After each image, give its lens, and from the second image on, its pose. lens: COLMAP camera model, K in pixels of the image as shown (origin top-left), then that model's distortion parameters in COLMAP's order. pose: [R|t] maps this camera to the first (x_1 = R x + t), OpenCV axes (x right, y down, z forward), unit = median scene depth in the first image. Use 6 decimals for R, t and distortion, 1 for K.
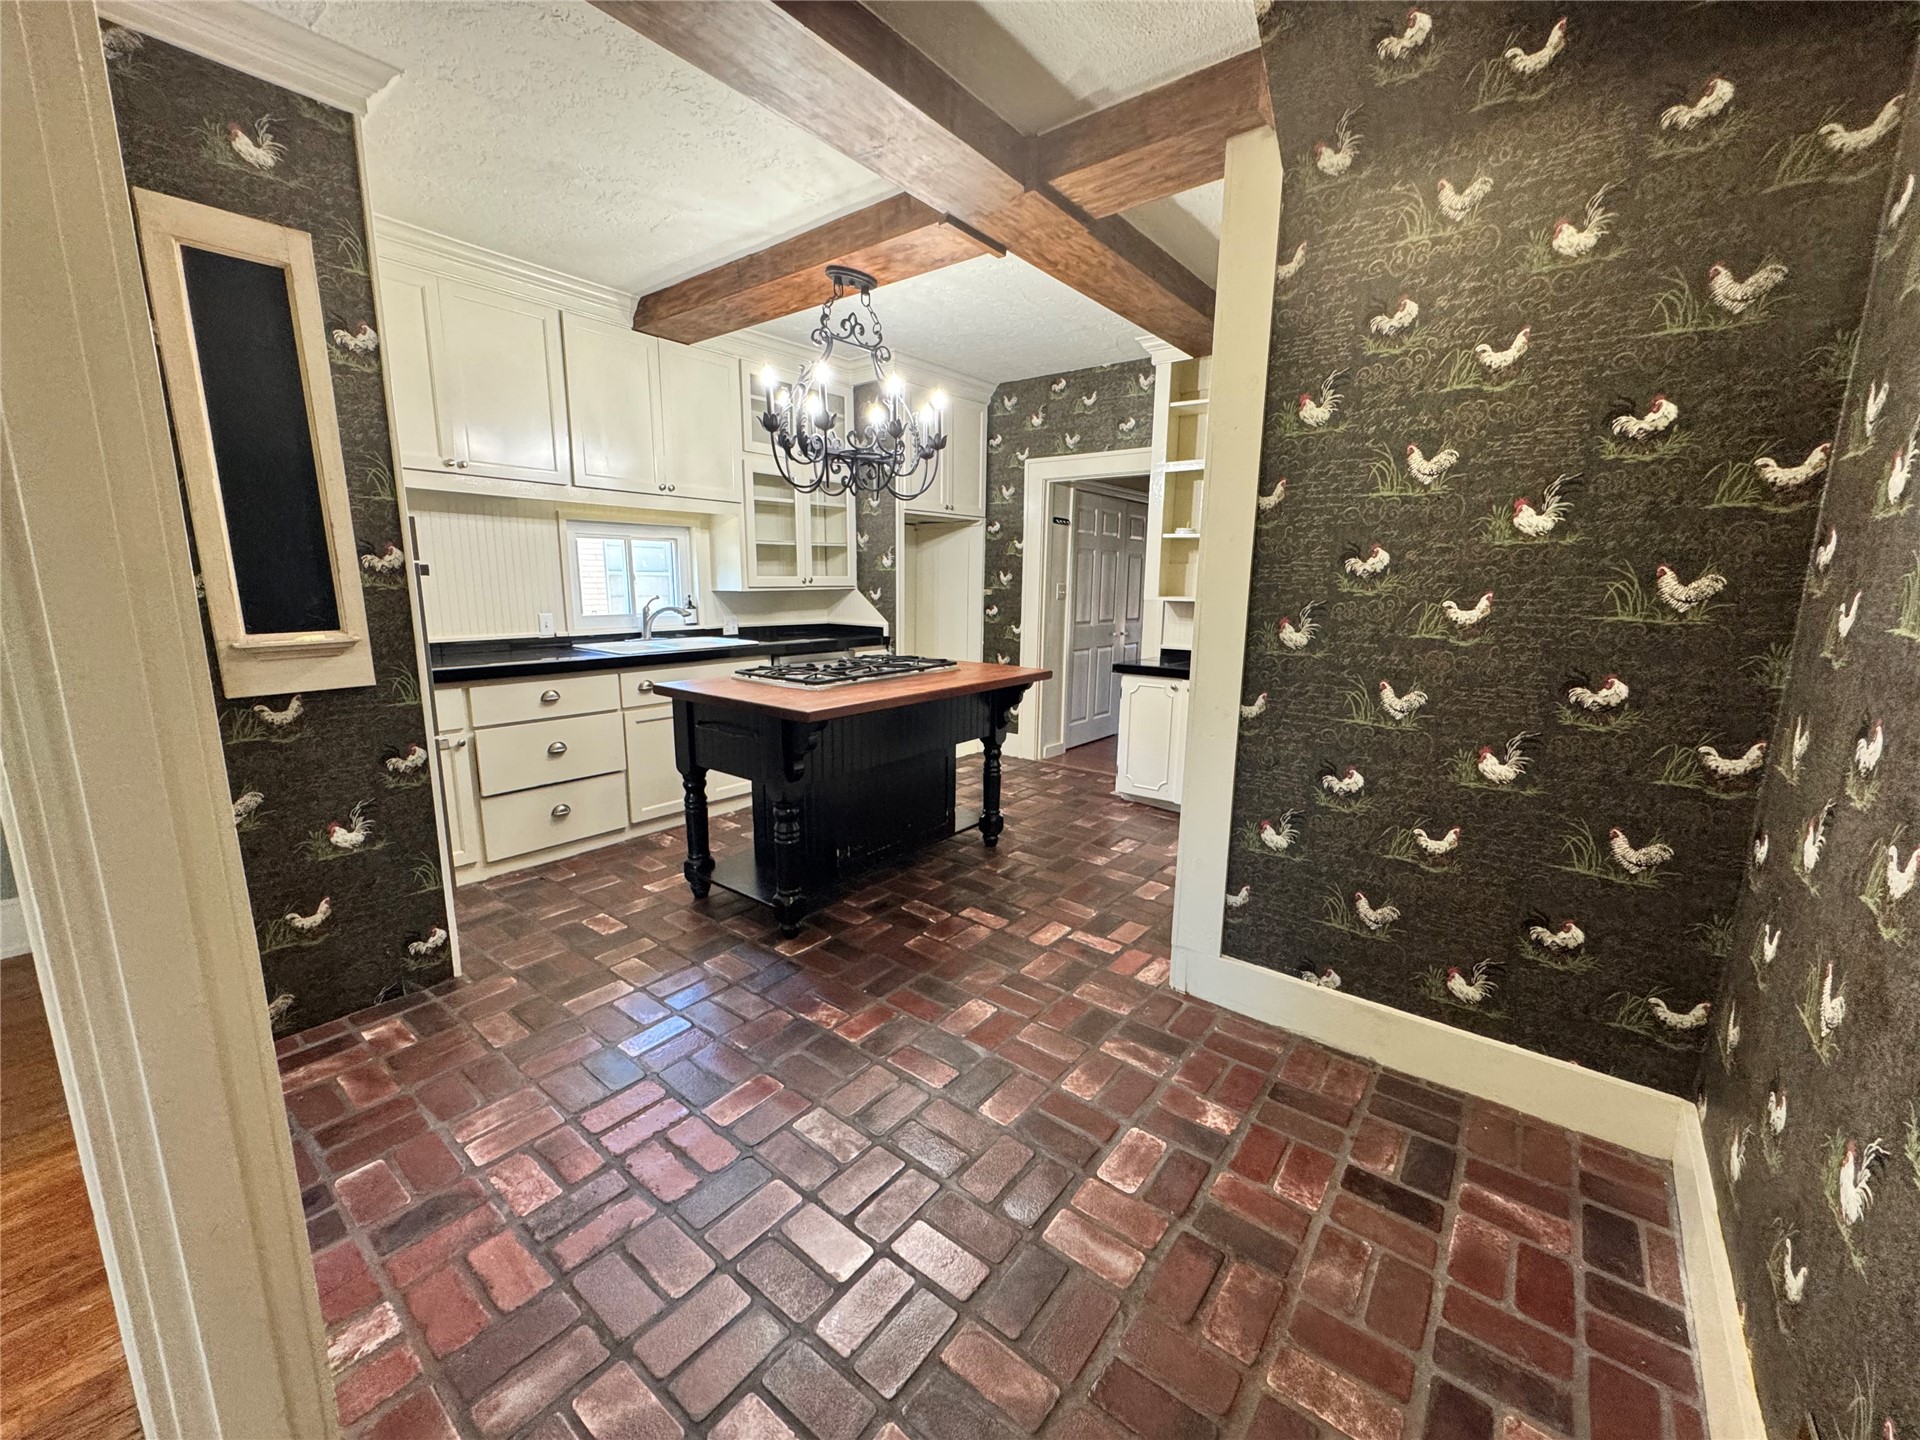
lens RADIAL K [[764.7, 0, 959.6], [0, 764.7, 723.9], [0, 0, 1]] dist [0.001665, -0.000305]
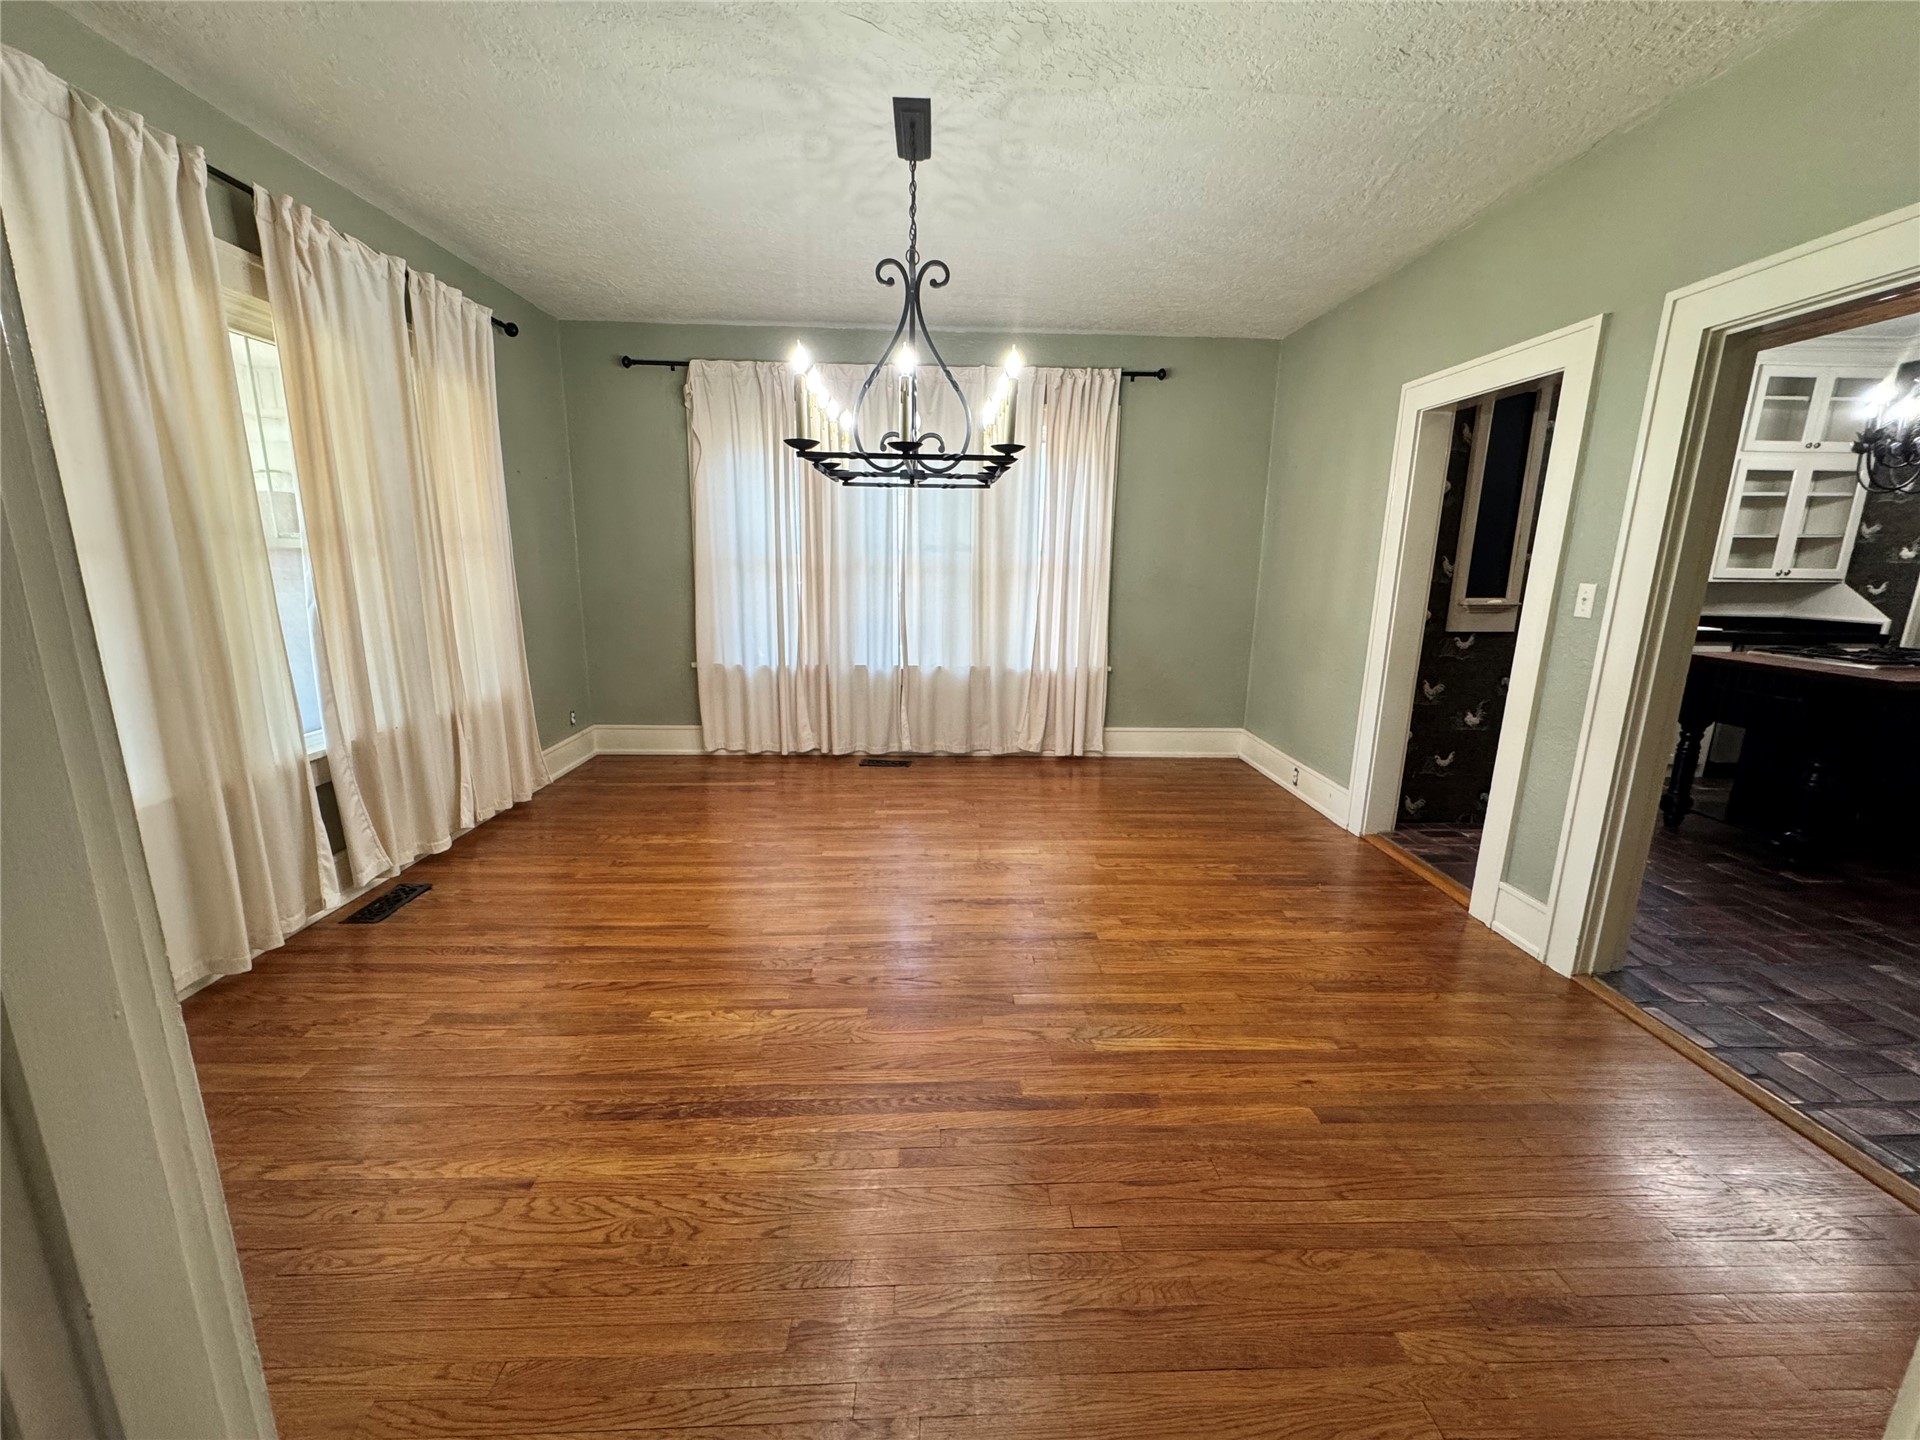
lens RADIAL K [[764.7, 0, 959.1], [0, 764.7, 721.3], [0, 0, 1]] dist [0.001665, -0.000305]
pose [[0.652347, 0.154844, -0.741935, -0.141423], [-0.149696, 0.985948, 0.074150, 0.099798], [0.742990, 0.062693, 0.666359, -0.500900]]
